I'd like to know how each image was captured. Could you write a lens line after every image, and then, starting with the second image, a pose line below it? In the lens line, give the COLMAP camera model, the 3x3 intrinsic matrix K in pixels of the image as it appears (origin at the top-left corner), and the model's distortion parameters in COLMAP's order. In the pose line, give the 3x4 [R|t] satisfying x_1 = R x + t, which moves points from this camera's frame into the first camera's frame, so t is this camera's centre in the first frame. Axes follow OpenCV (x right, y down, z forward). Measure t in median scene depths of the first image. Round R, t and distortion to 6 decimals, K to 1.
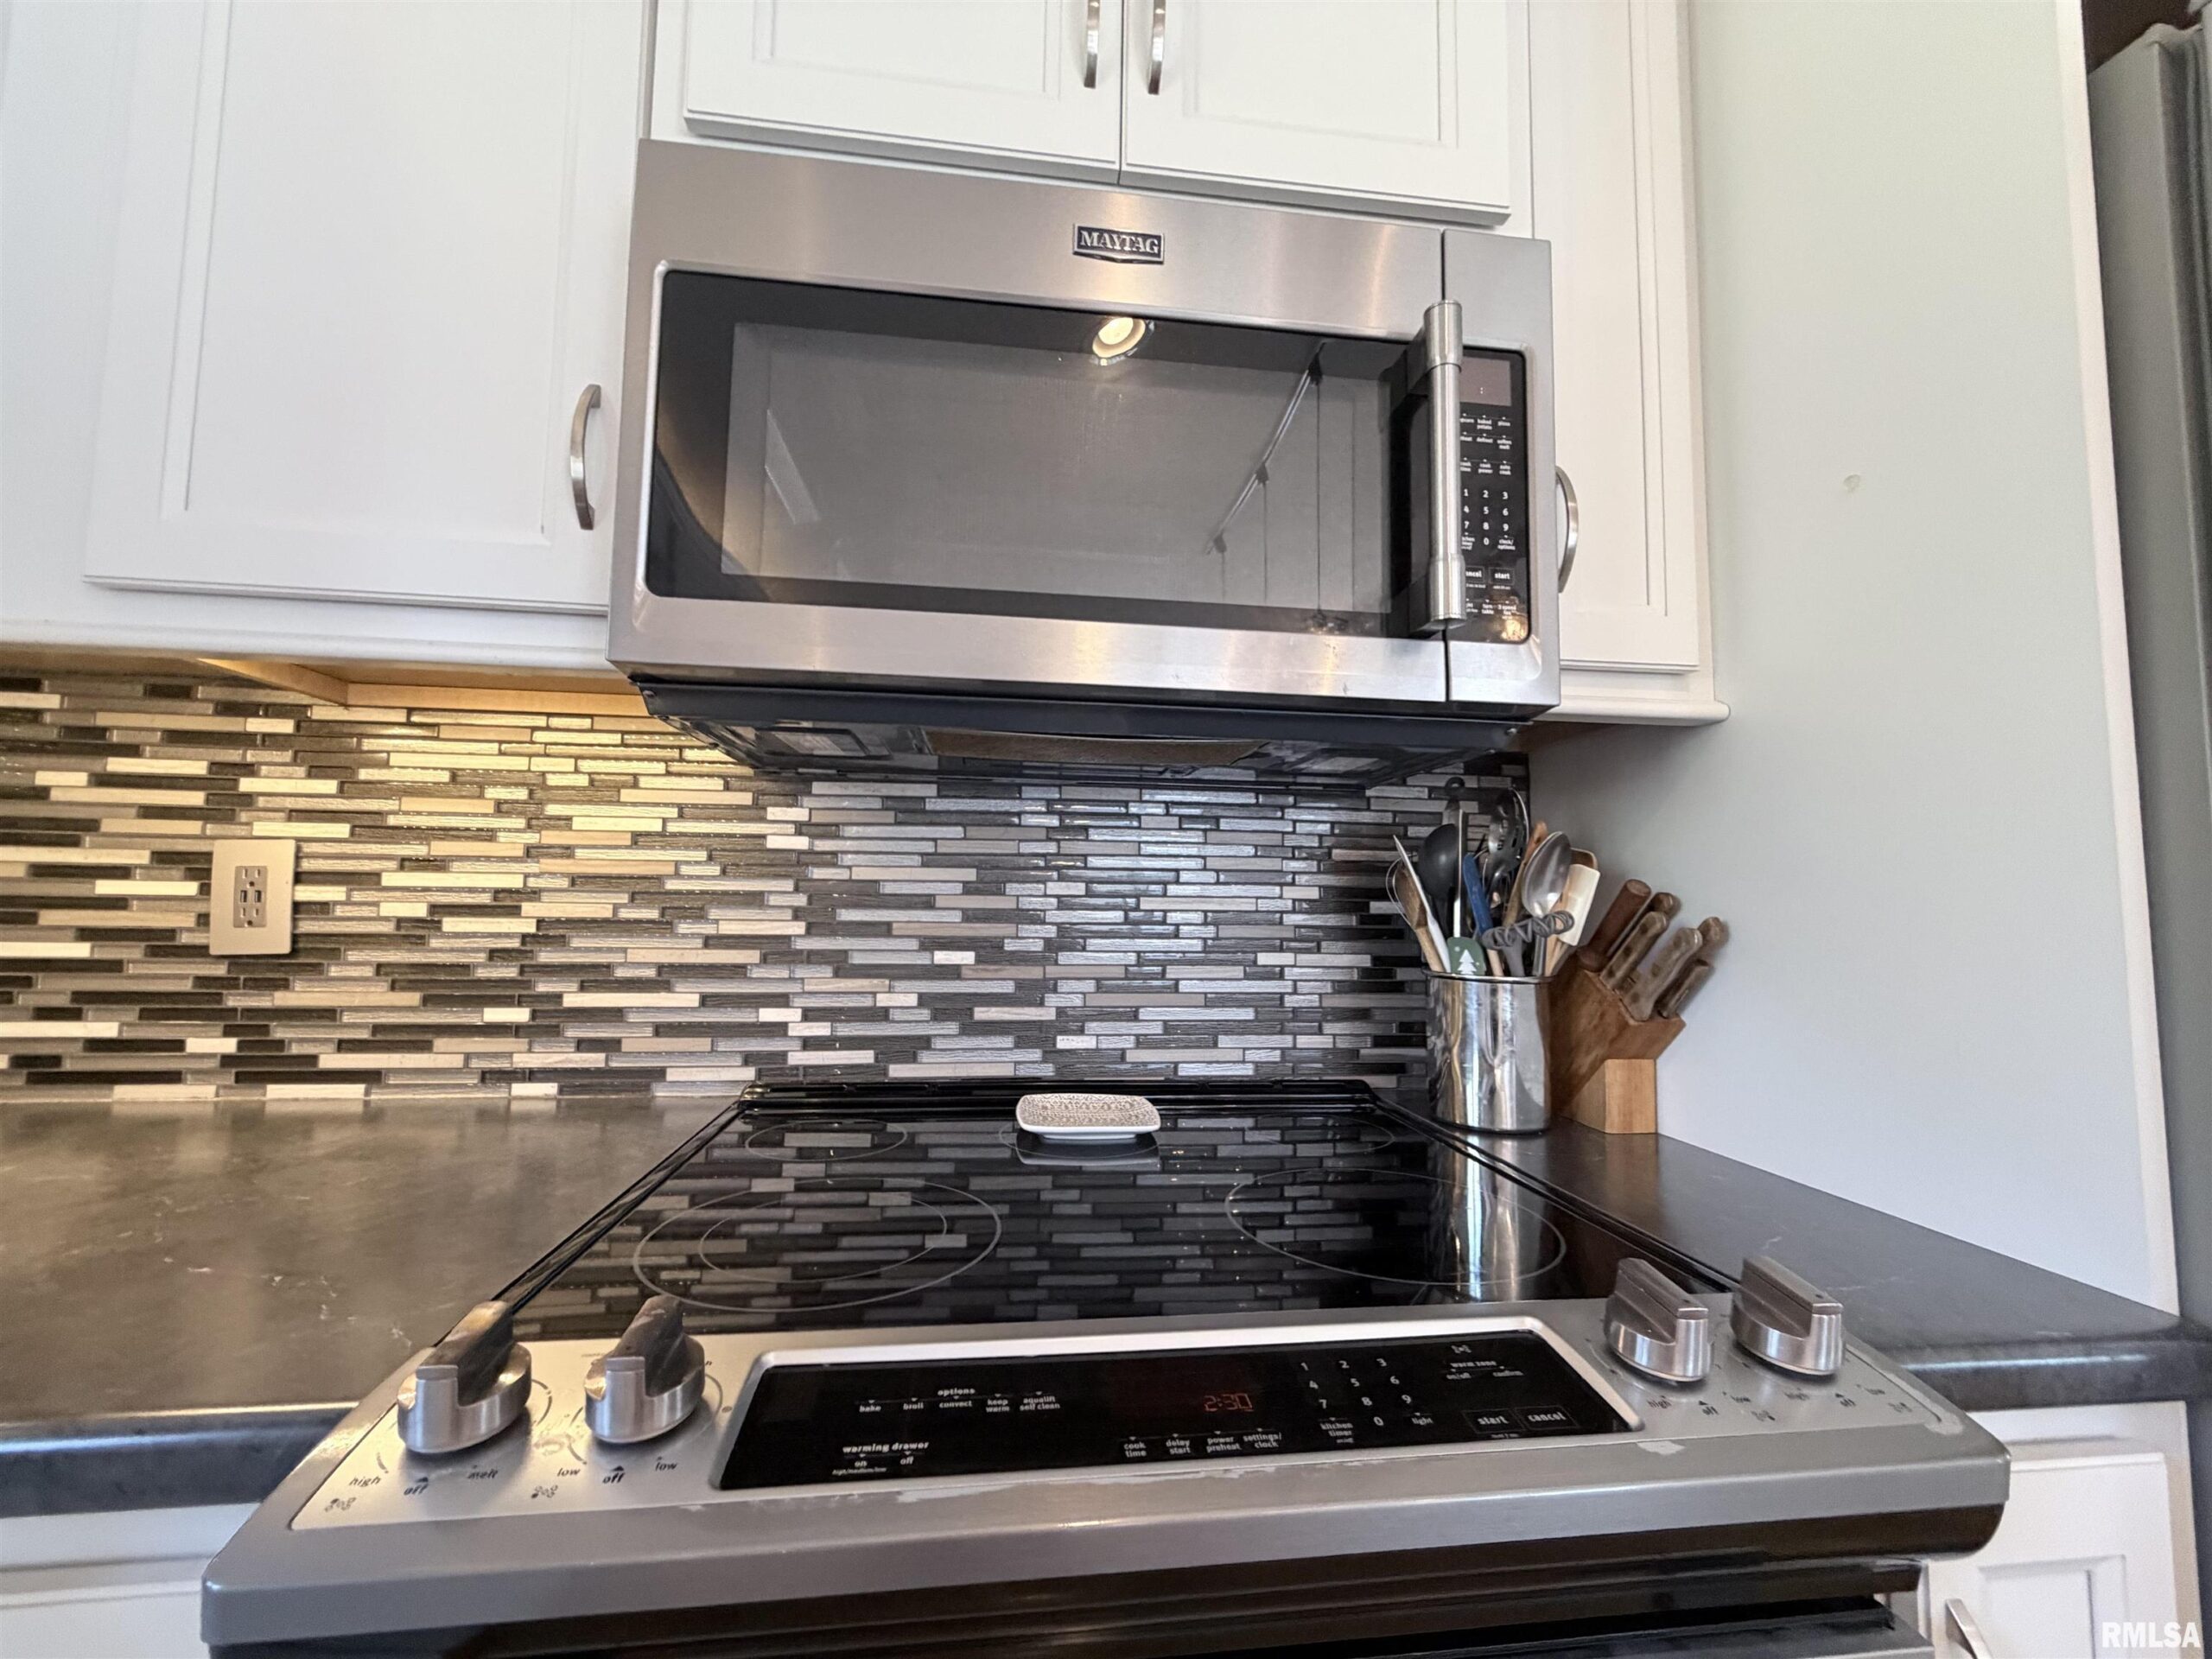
lens RADIAL K [[881.5, 0, 1094.2], [0, 881.5, 829.3], [0, 0, 1]] dist [0.000488, 0.000133]
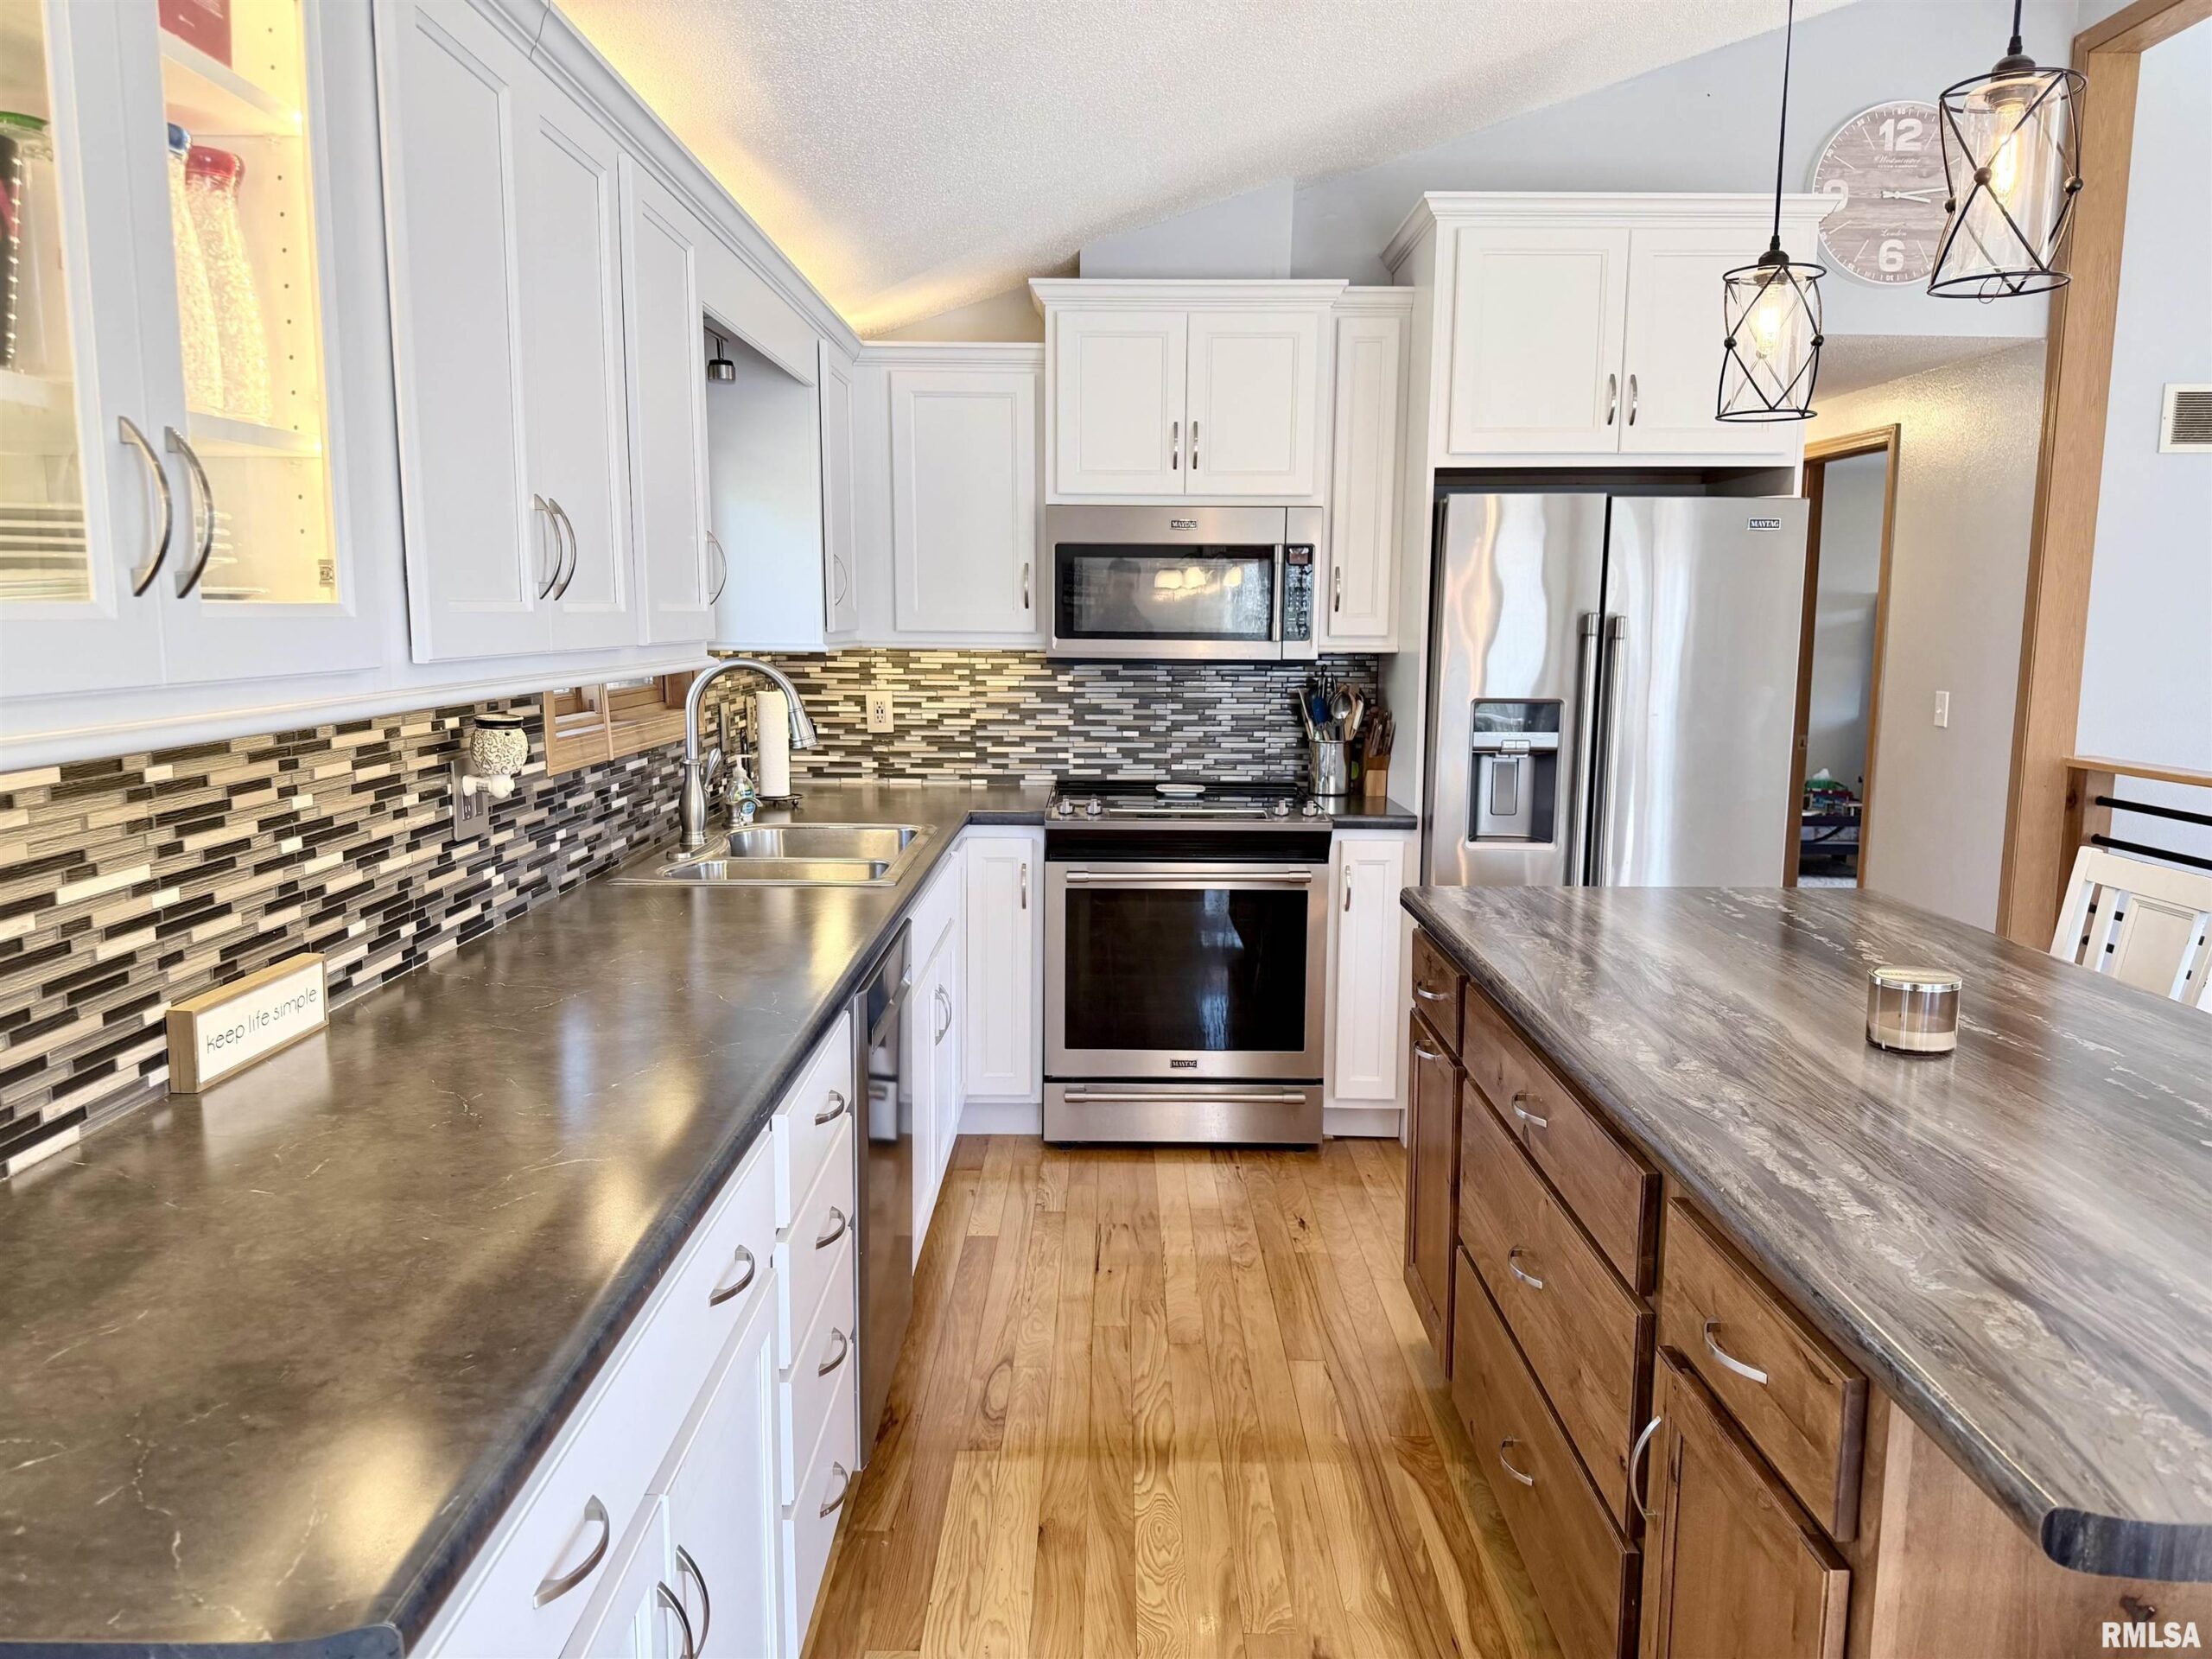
lens RADIAL K [[1576.3, 0, 1080.5], [0, 1576.3, 830.5], [0, 0, 1]] dist [0.037098, -0.052464]
pose [[0.991389, 0.008324, -0.130682, 0.308078], [0.019157, 0.978021, 0.207625, -0.554284], [0.129538, -0.208341, 0.969440, -3.657323]]
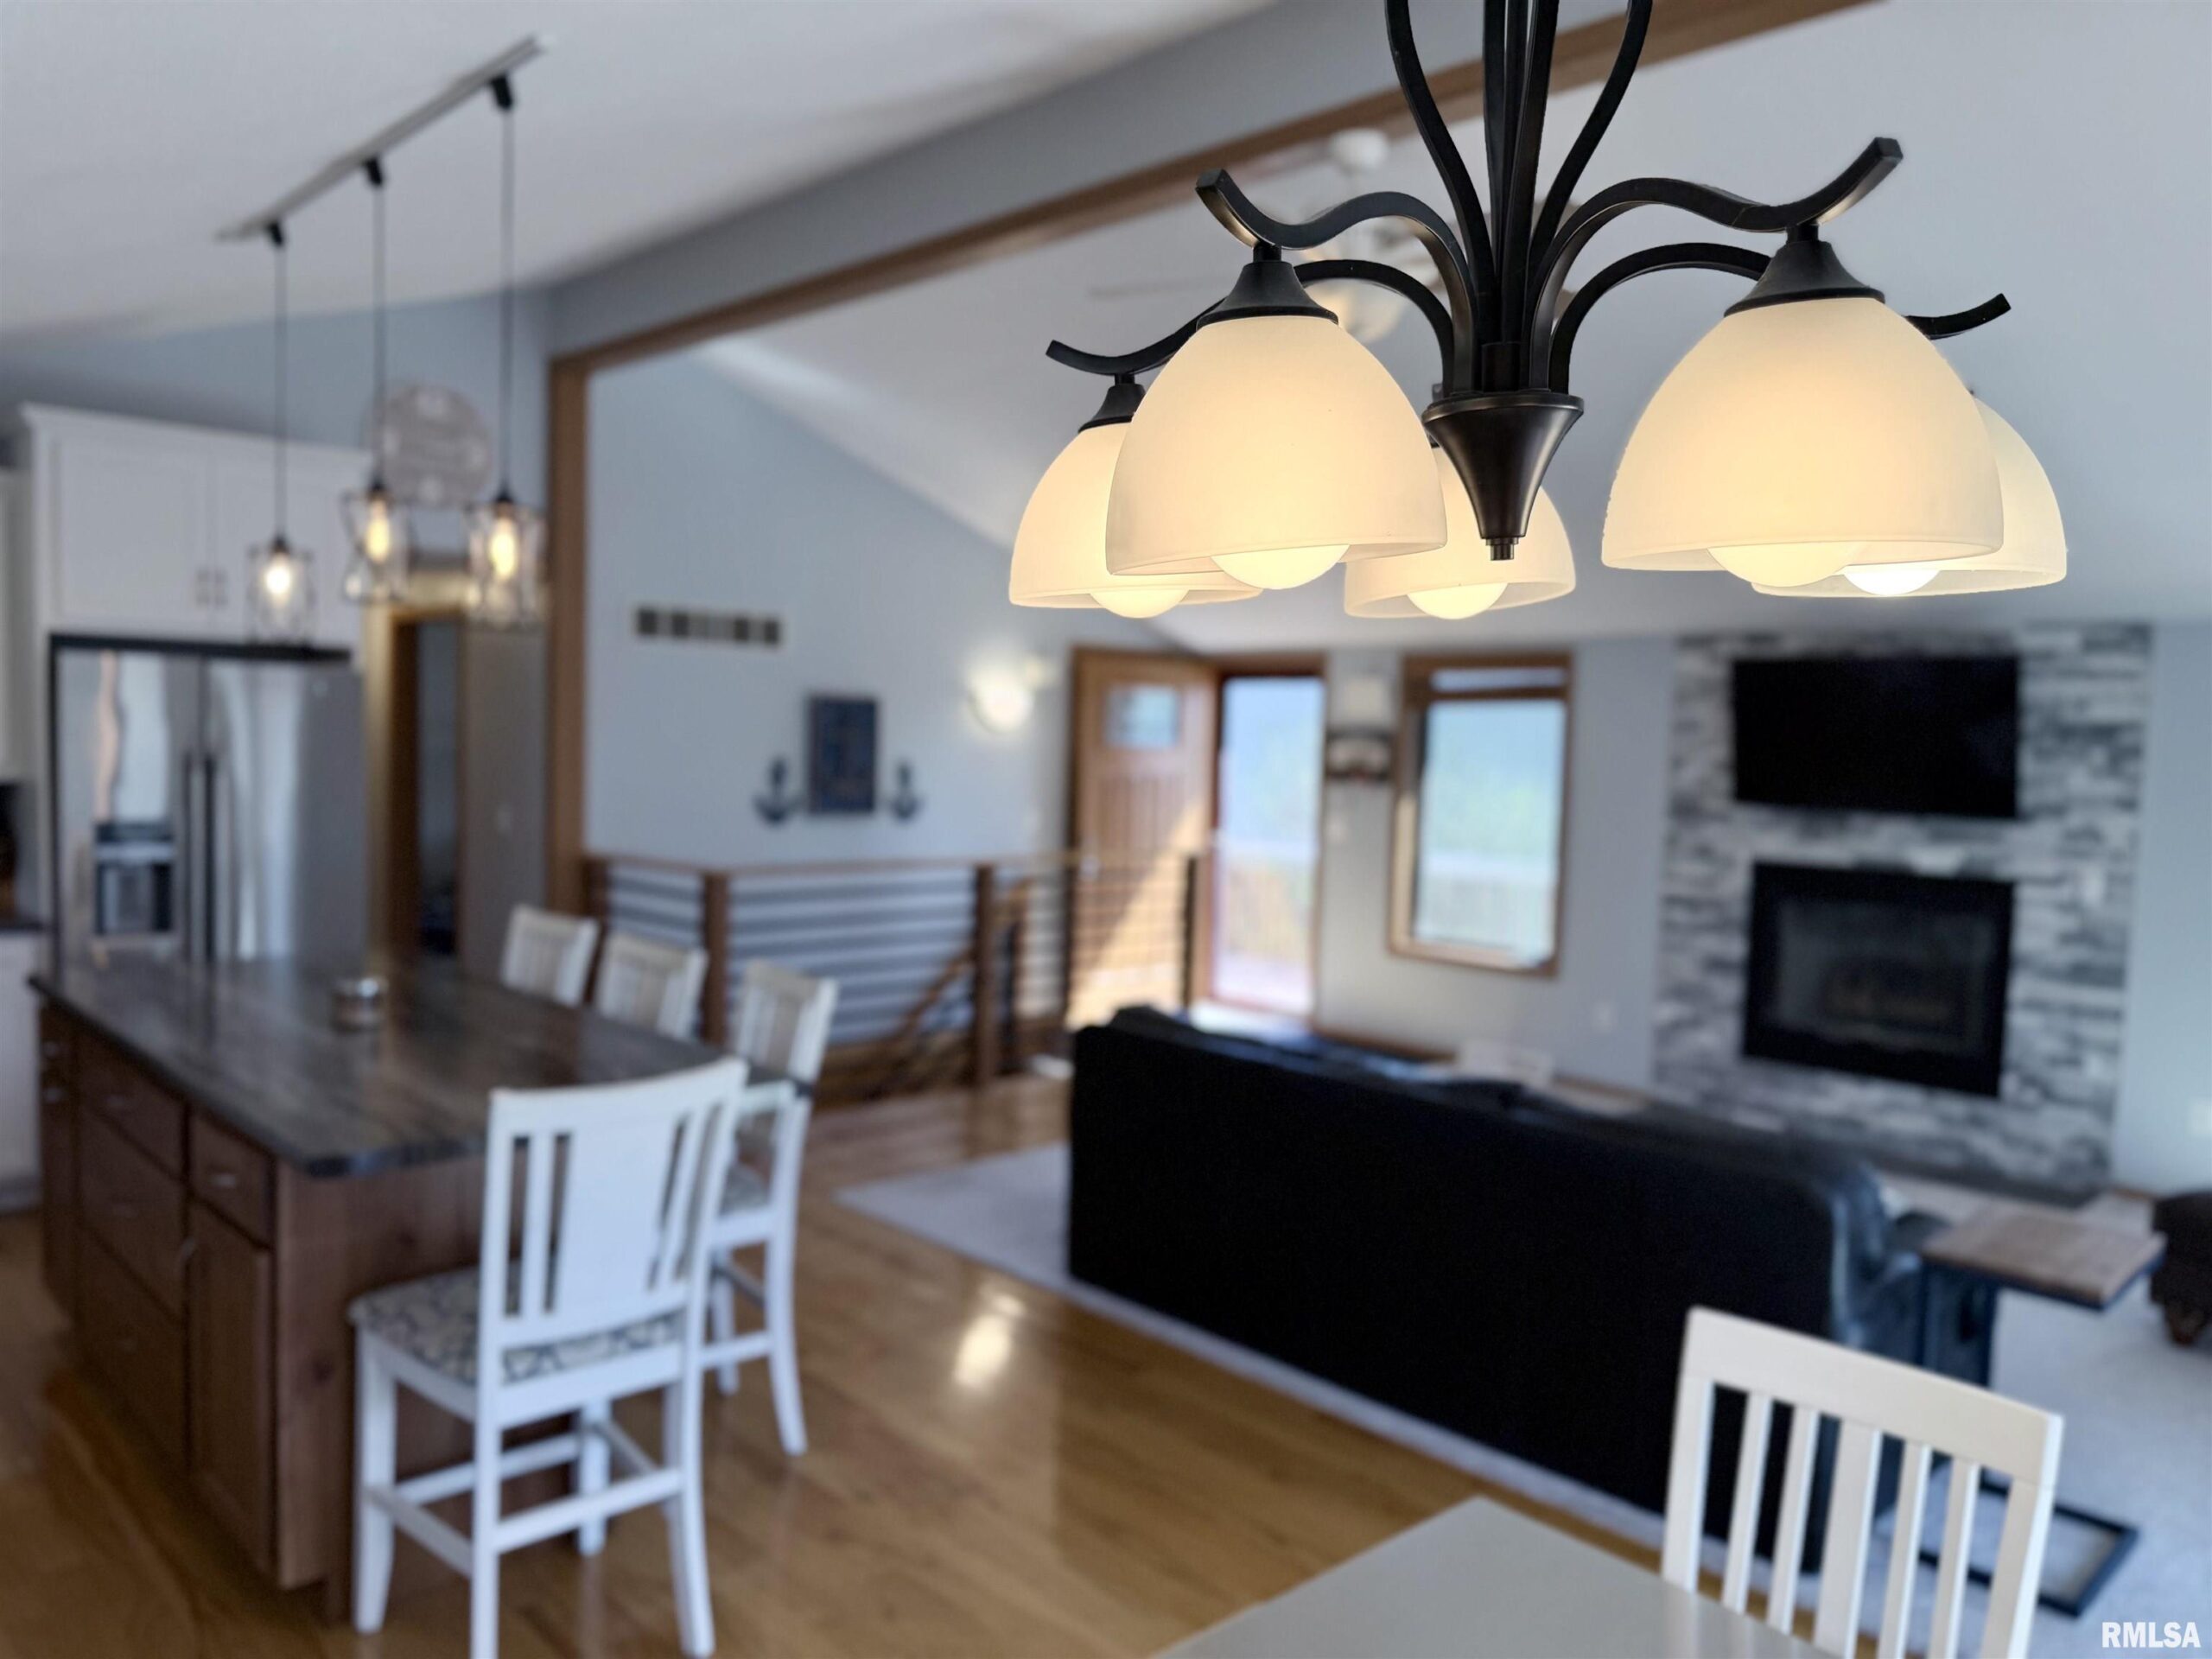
lens RADIAL K [[1576.3, 0, 1111.6], [0, 1576.3, 838.9], [0, 0, 1]] dist [0.037098, -0.052464]
pose [[0.793648, -0.028120, 0.607726, 0.285639], [-0.065217, 0.989243, 0.130942, -0.816024], [-0.604871, -0.143556, 0.783277, -5.297218]]
